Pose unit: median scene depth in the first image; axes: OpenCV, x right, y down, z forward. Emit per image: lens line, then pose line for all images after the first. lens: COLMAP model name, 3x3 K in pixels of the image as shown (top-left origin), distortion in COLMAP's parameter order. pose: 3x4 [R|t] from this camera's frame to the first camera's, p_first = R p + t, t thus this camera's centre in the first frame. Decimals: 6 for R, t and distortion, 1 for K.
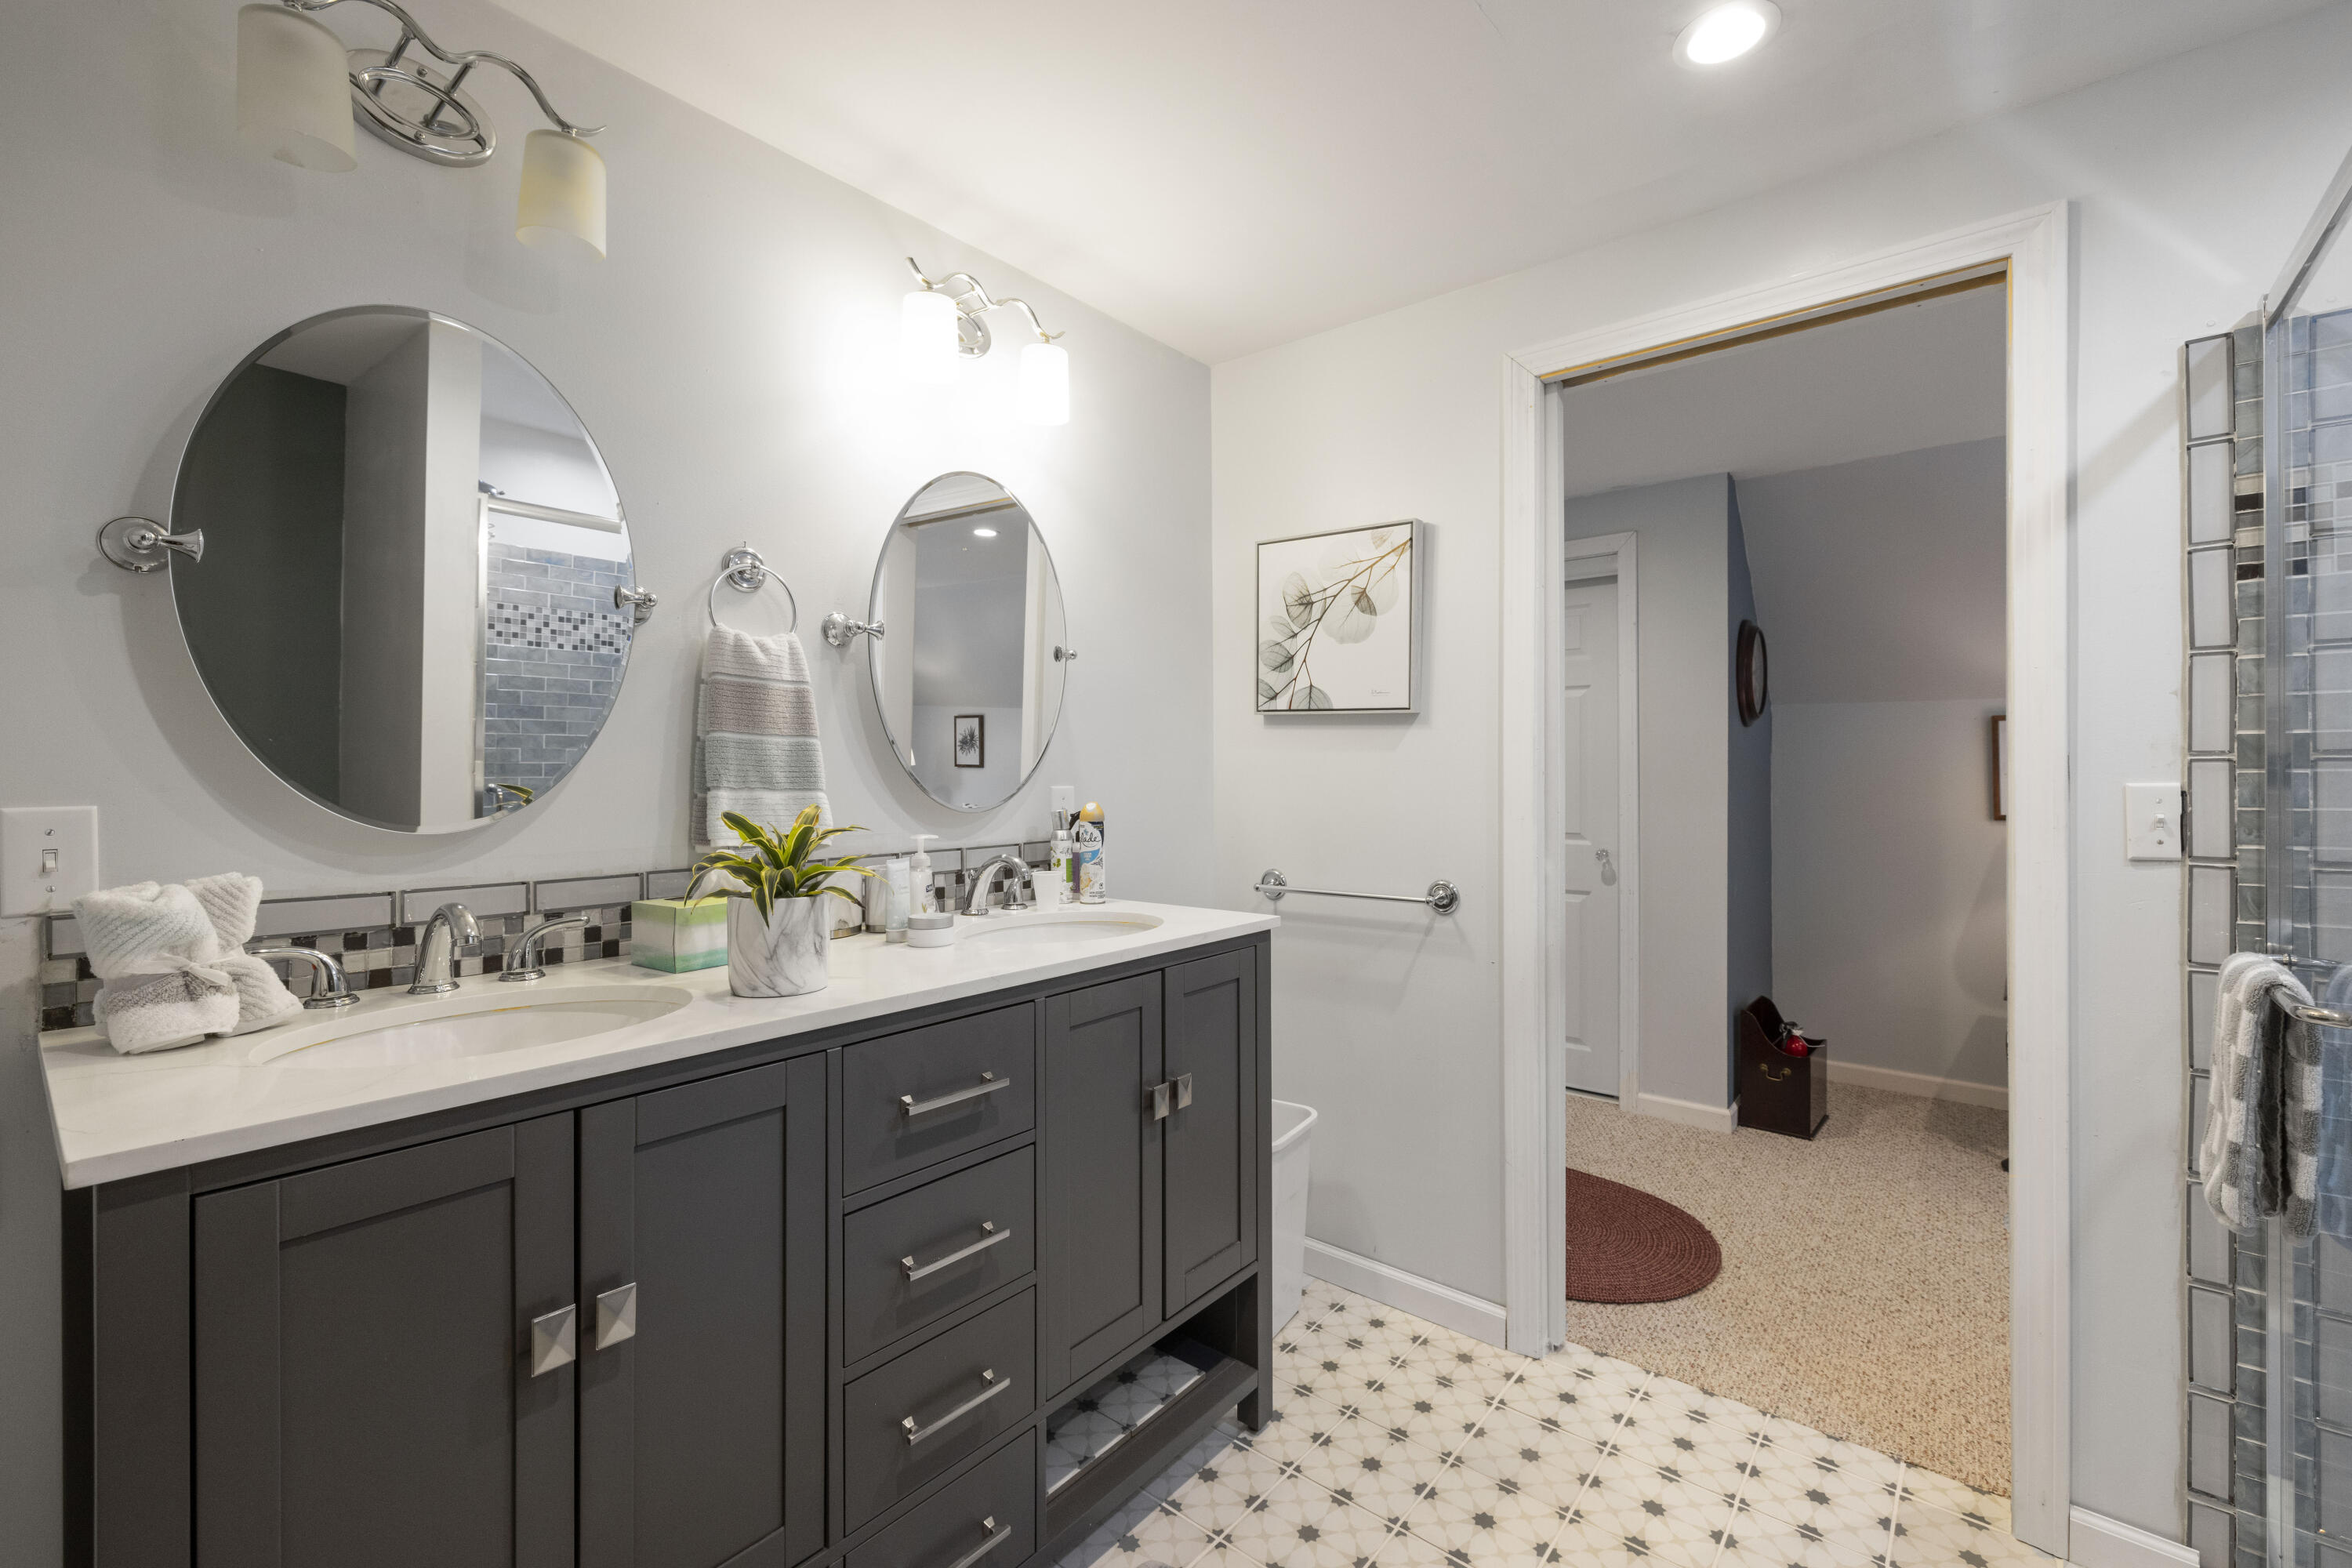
lens RADIAL K [[1015.2, 0, 1002.2], [0, 1015.2, 768.8], [0, 0, 1]] dist [0.000271, -0.000078]
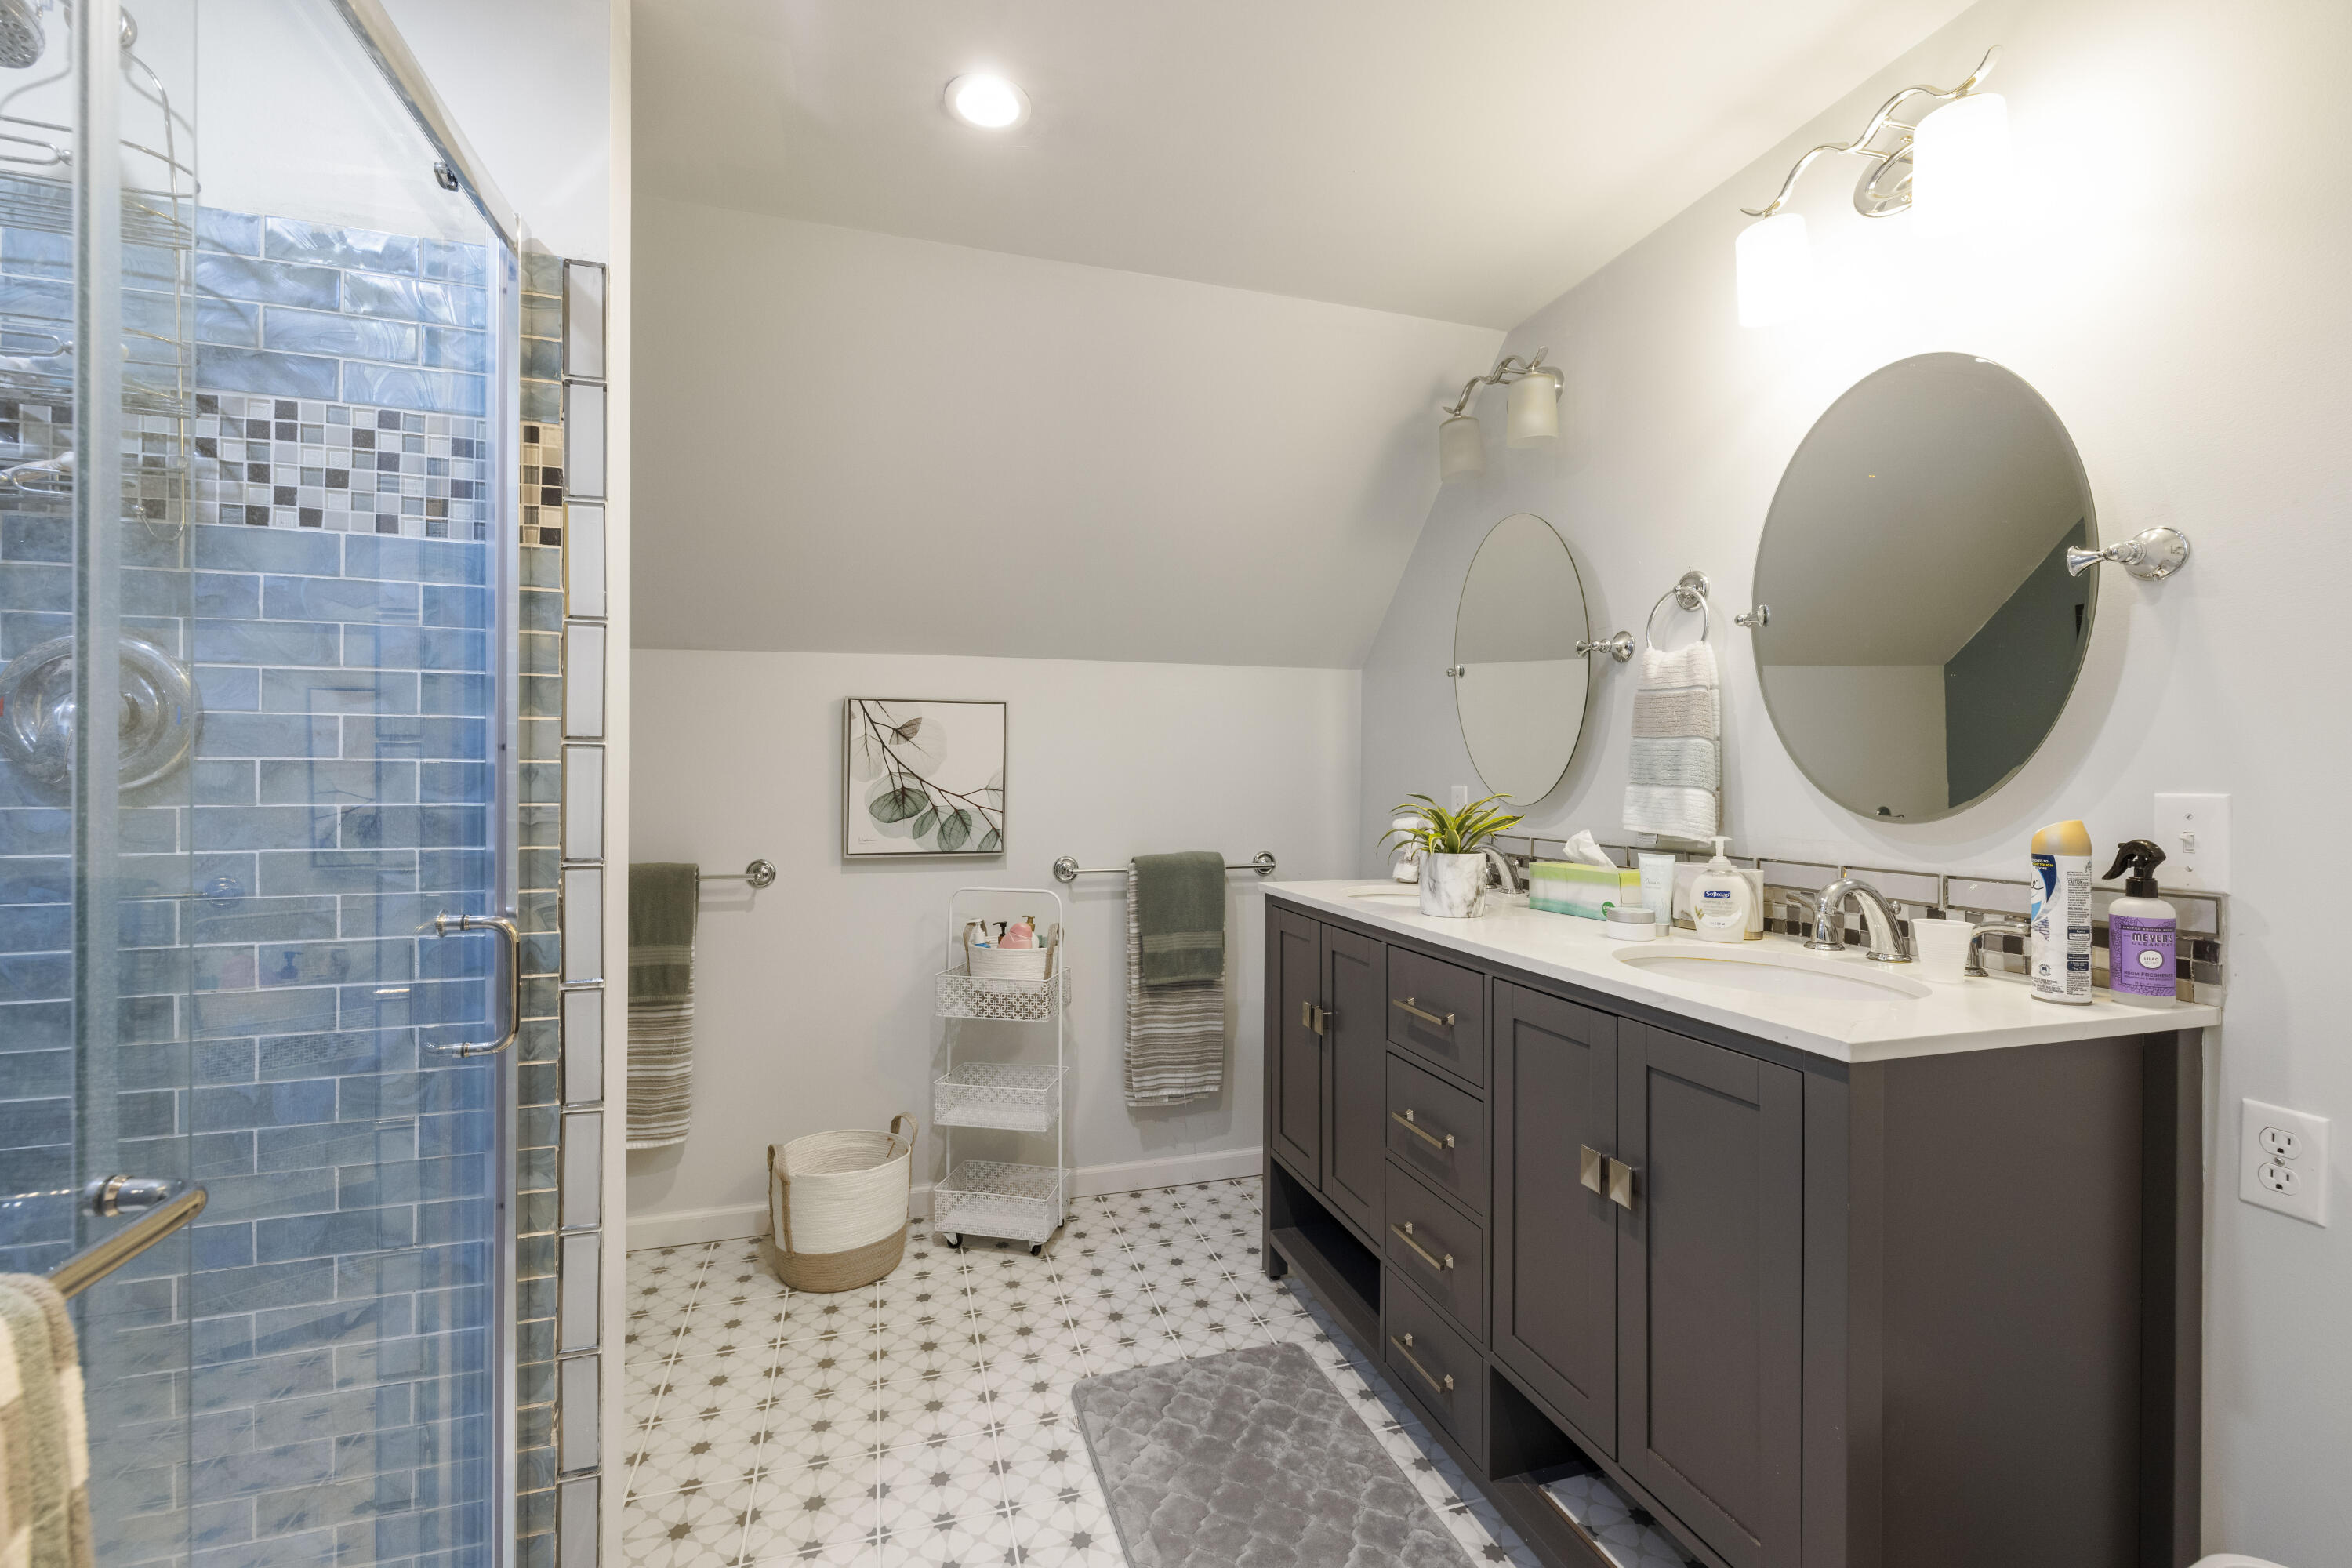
lens RADIAL K [[1000.1, 0, 1177.5], [0, 1000.1, 771.0], [0, 0, 1]] dist [0.000045, -0.000239]
pose [[-0.458546, -0.002185, -0.888668, 1.066628], [-0.001824, 0.999997, -0.001518, 0.007098], [0.888669, 0.000925, -0.458549, 1.106924]]
